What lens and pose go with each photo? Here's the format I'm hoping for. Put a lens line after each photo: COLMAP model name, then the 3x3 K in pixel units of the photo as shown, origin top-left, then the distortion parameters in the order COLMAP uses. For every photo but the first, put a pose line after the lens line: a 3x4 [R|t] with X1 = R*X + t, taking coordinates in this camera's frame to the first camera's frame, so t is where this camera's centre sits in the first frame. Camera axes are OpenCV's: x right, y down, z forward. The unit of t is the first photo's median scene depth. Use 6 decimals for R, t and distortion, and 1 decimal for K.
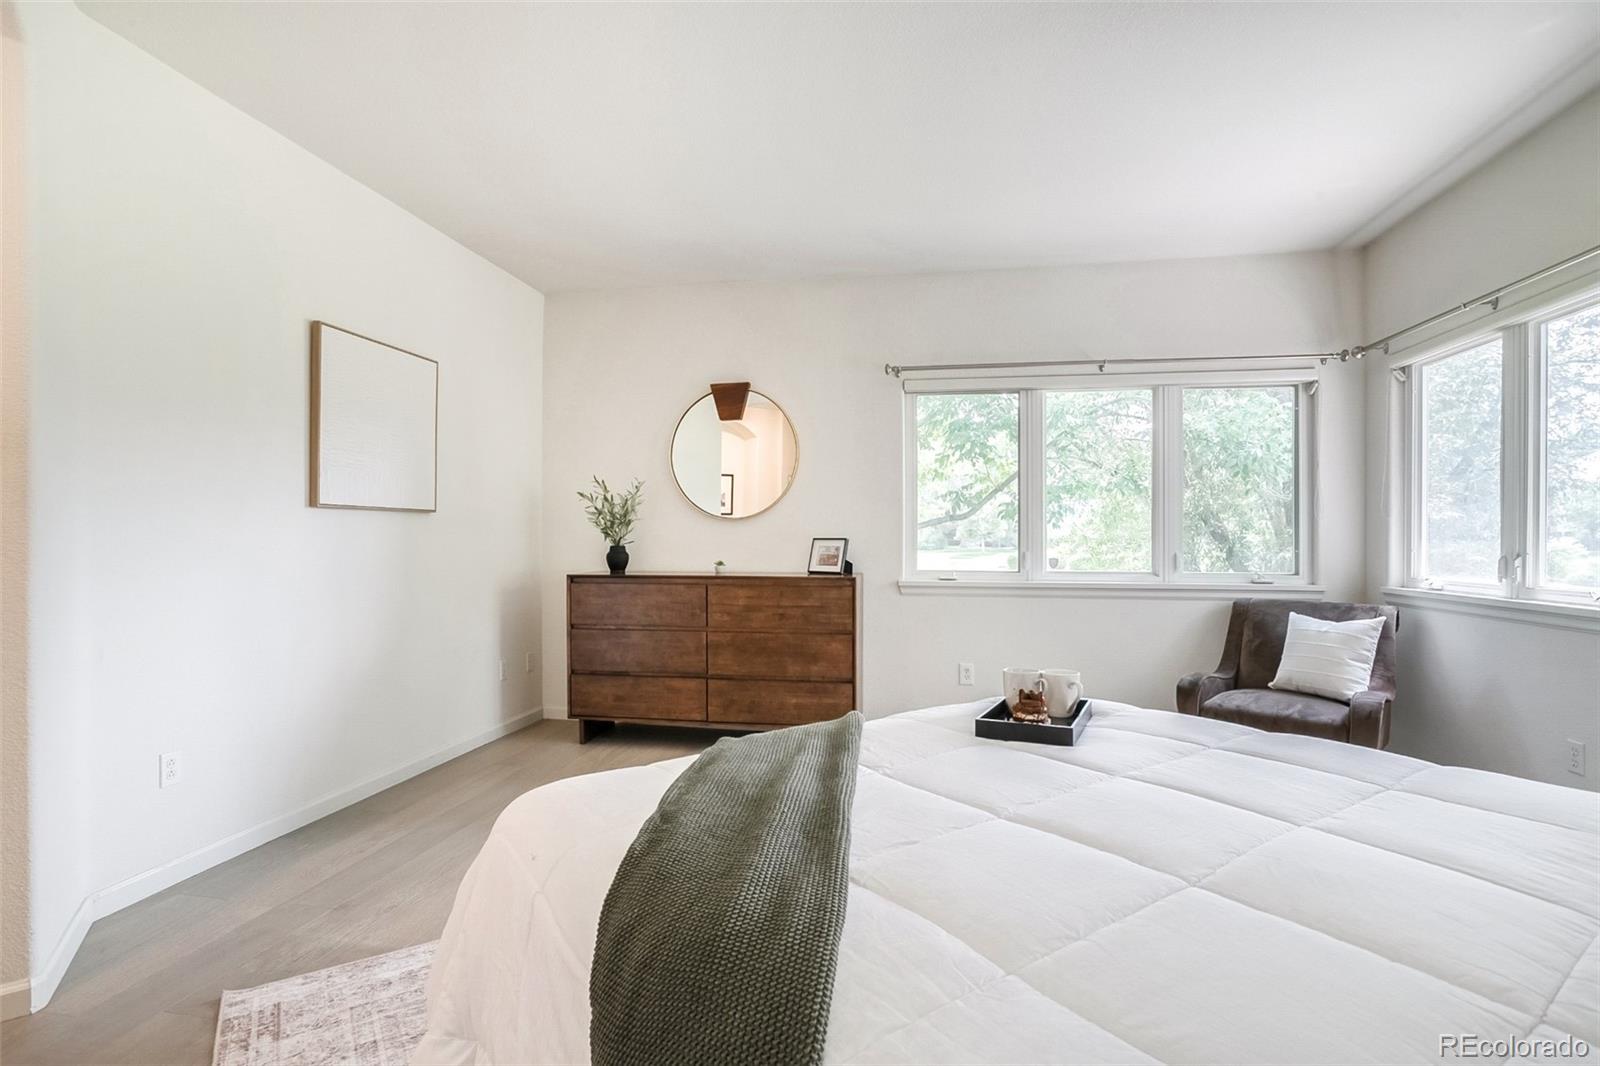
lens RADIAL K [[774.7, 0, 787.1], [0, 774.7, 544.5], [0, 0, 1]] dist [-0.063755, 0.033866]
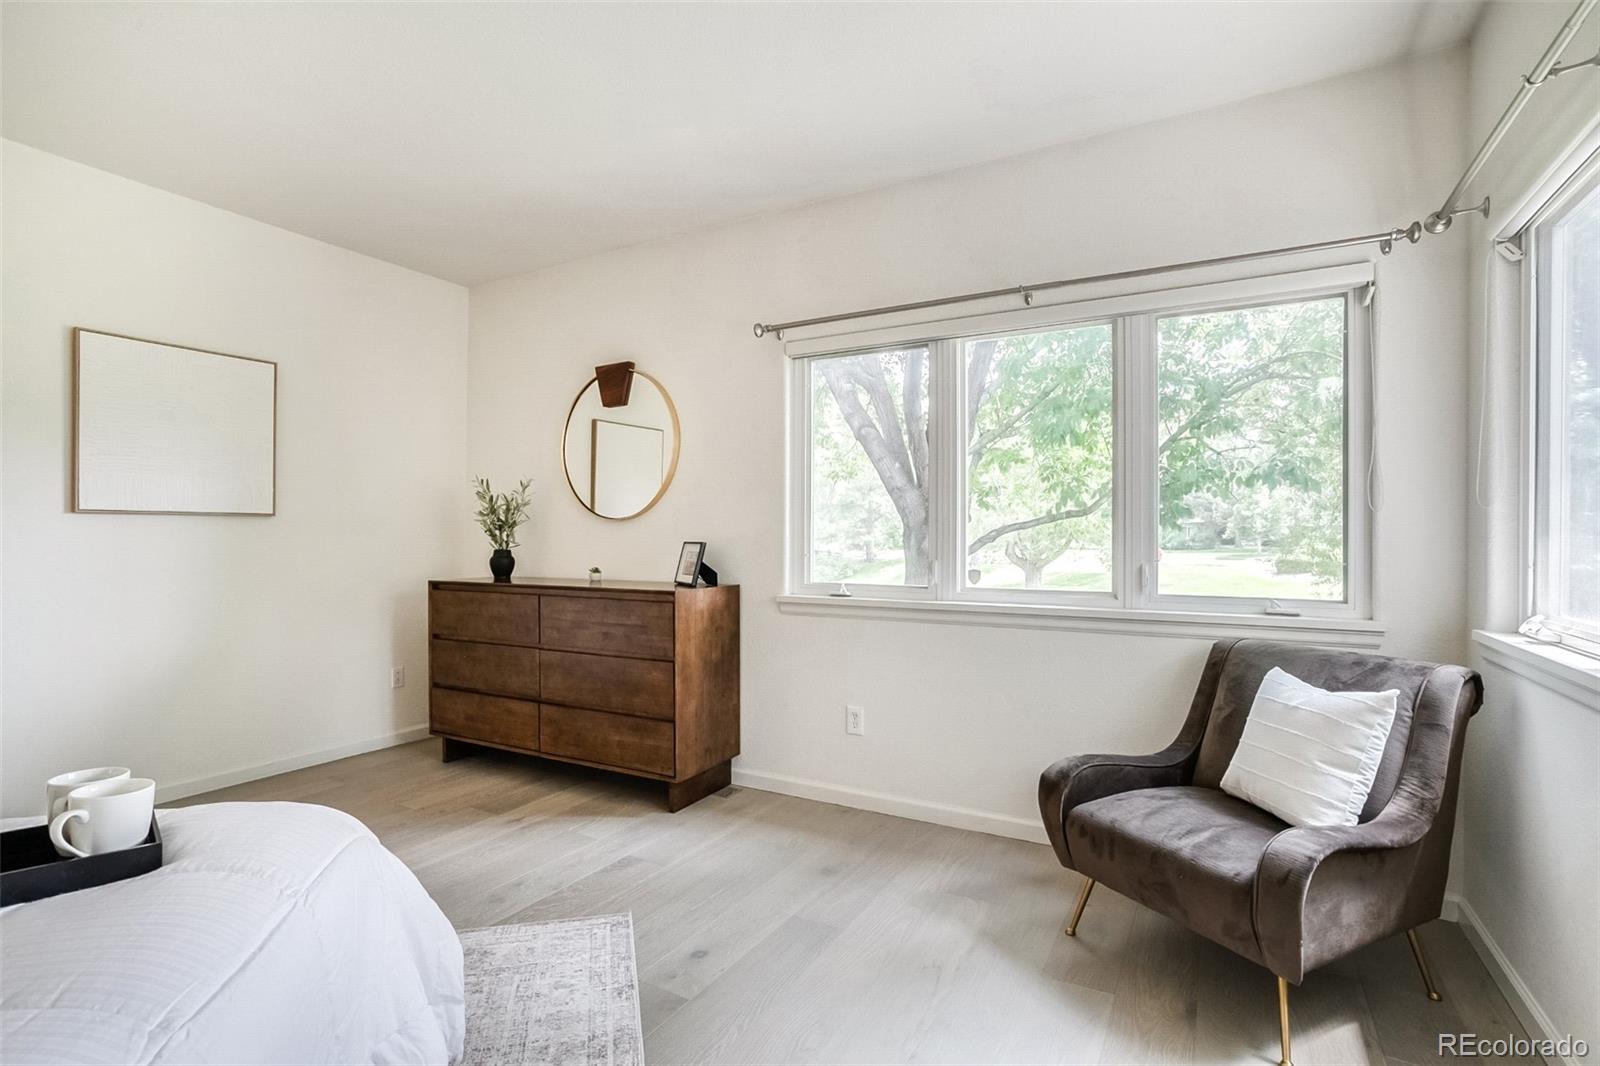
lens RADIAL K [[774.7, 0, 787.1], [0, 774.7, 544.5], [0, 0, 1]] dist [-0.063755, 0.033866]
pose [[0.944511, 0.002322, -0.328471, 0.433949], [-0.001500, 0.999995, 0.002756, -0.008035], [0.328476, -0.002110, 0.944510, 0.266481]]
